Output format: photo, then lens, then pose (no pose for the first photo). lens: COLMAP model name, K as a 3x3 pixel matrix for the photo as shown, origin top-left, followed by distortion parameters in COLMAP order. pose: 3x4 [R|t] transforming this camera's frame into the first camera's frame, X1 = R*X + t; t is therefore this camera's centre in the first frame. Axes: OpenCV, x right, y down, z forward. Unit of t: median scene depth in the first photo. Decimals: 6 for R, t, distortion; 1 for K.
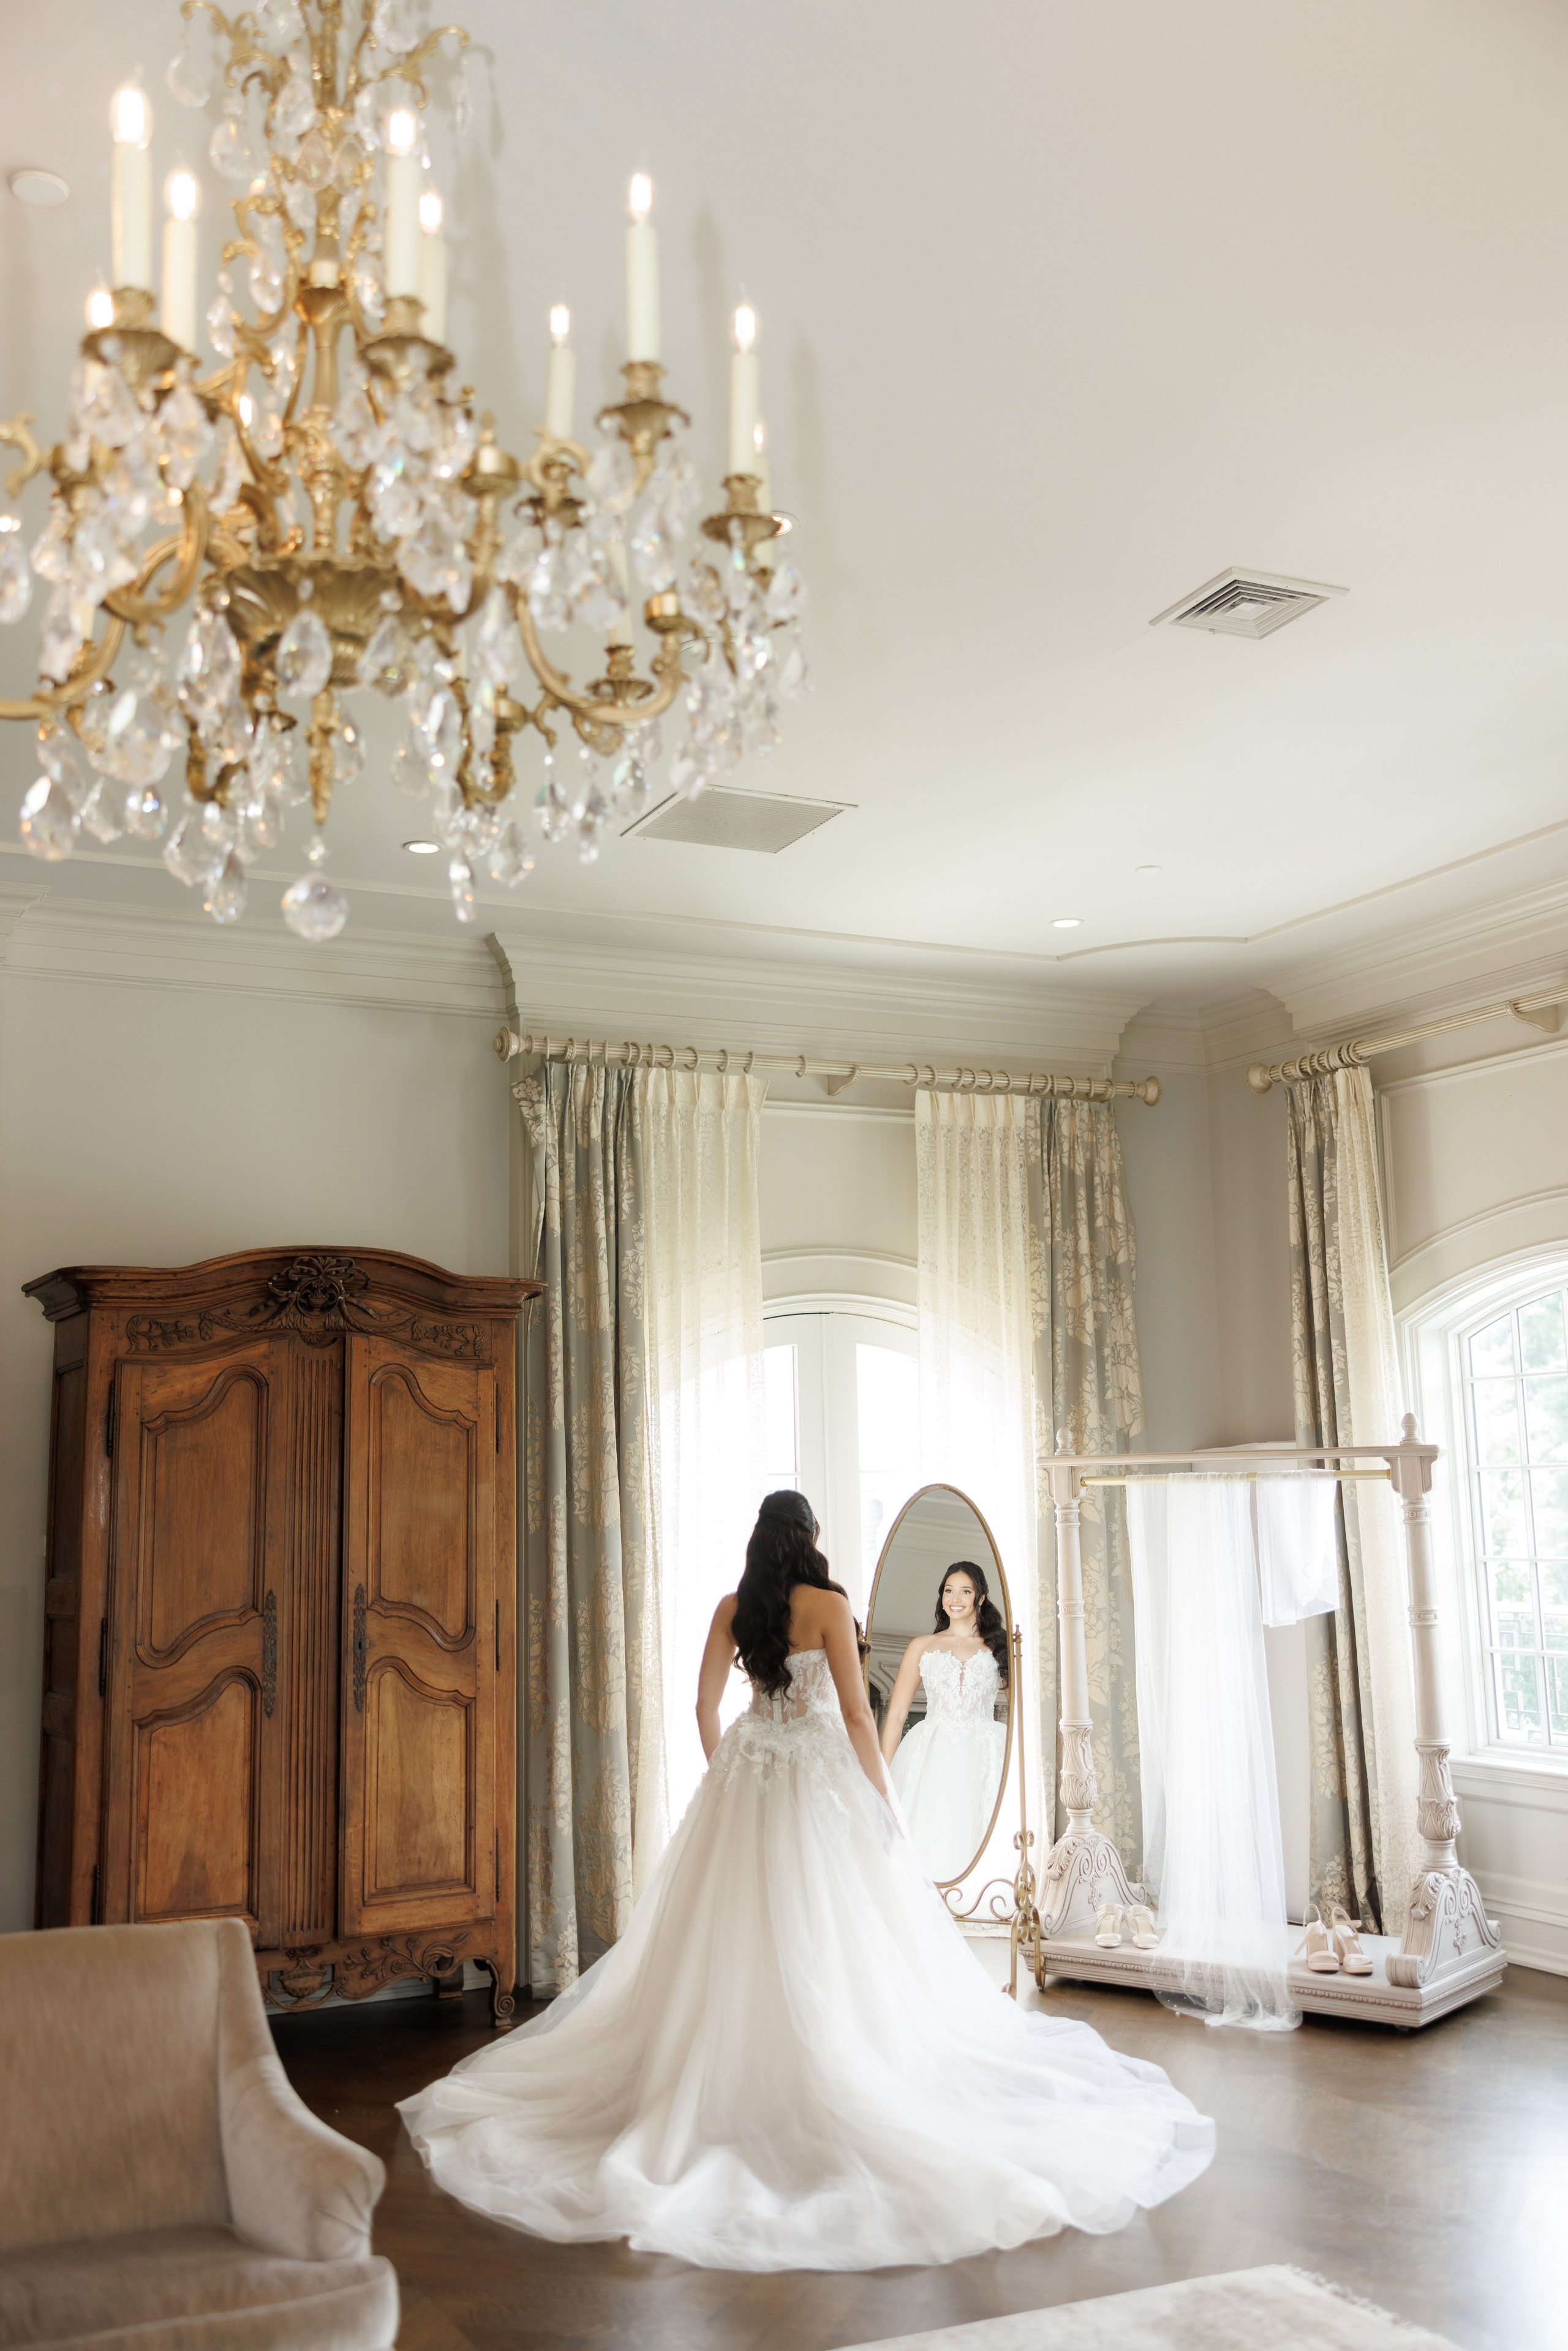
lens RADIAL K [[2108.9, 0, 766.5], [0, 2108.9, 1226.6], [0, 0, 1]] dist [0.021117, -0.014471]
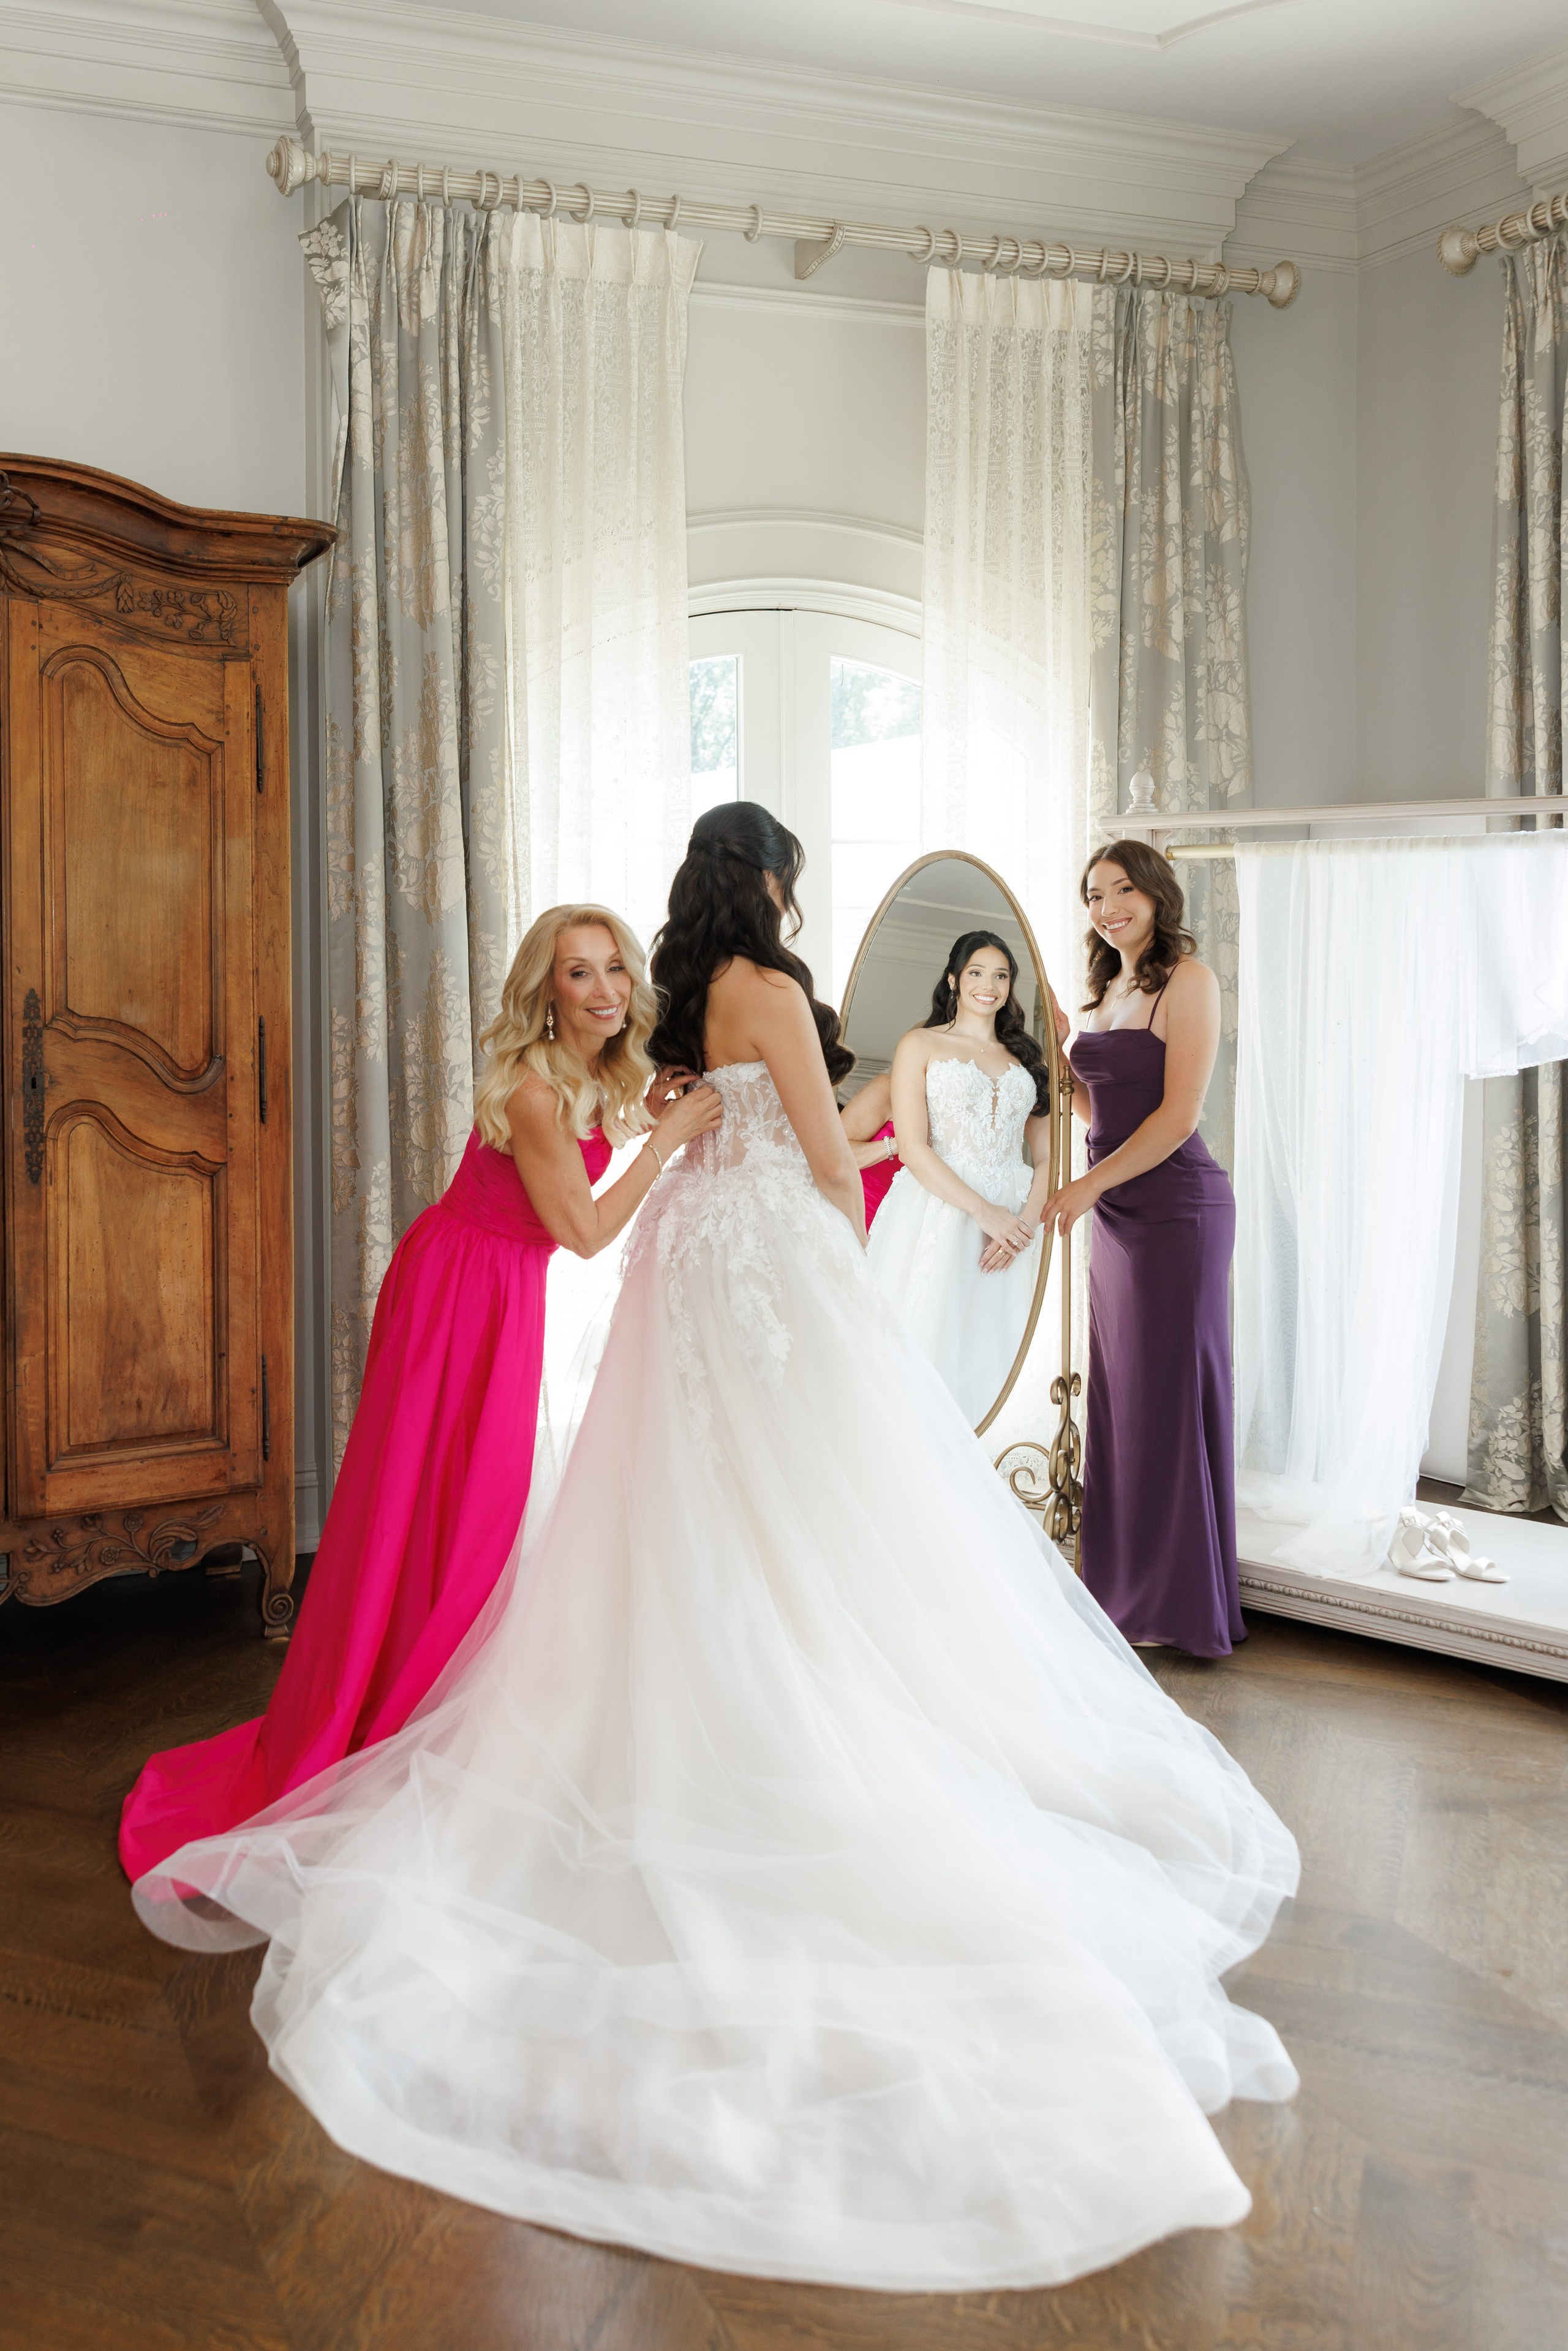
lens RADIAL K [[2055.1, 0, 595.0], [0, 2055.1, 973.5], [0, 0, 1]] dist [0.018089, -0.012526]
pose [[0.996468, 0.013508, -0.082875, 0.025561], [-0.000475, 0.987866, 0.155307, 0.059476], [0.083967, -0.154720, 0.984384, 0.352798]]
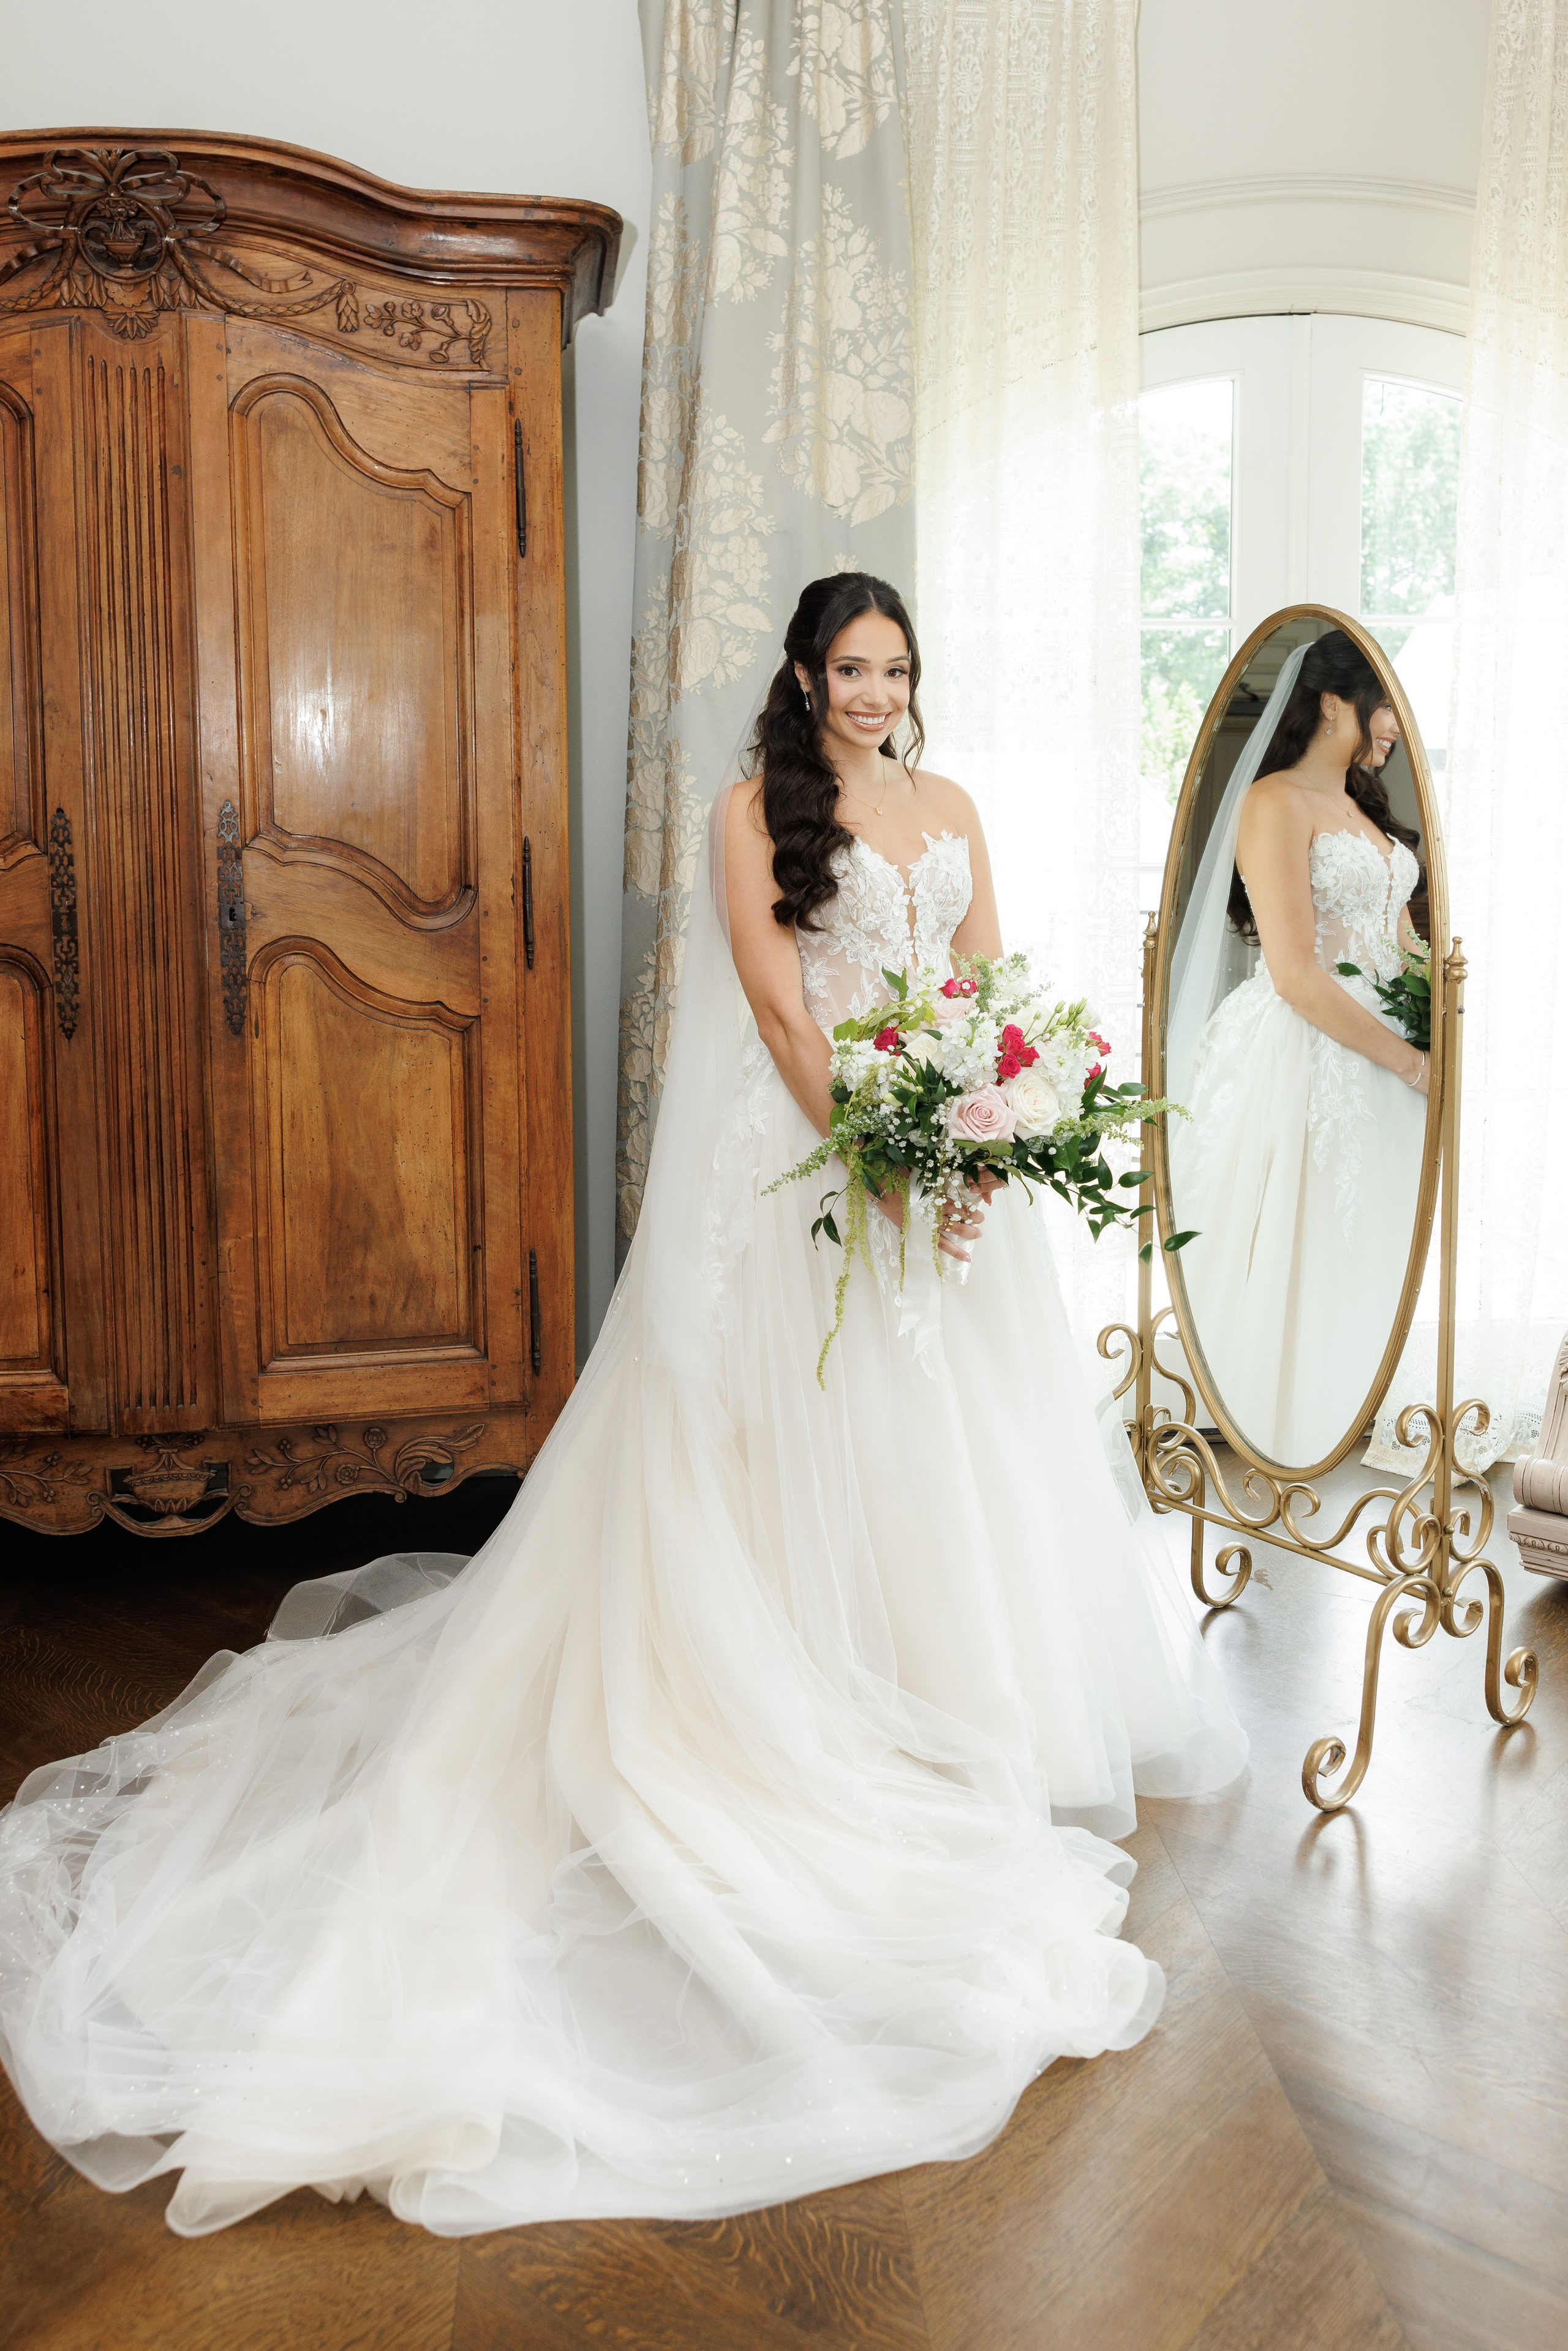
lens RADIAL K [[2055.1, 0, 823.7], [0, 2055.1, 962.0], [0, 0, 1]] dist [0.018089, -0.012526]
pose [[0.938159, 0.048933, -0.342730, 0.110268], [0.033432, 0.972530, 0.230365, 0.083498], [0.344588, -0.227577, 0.910751, 0.504273]]
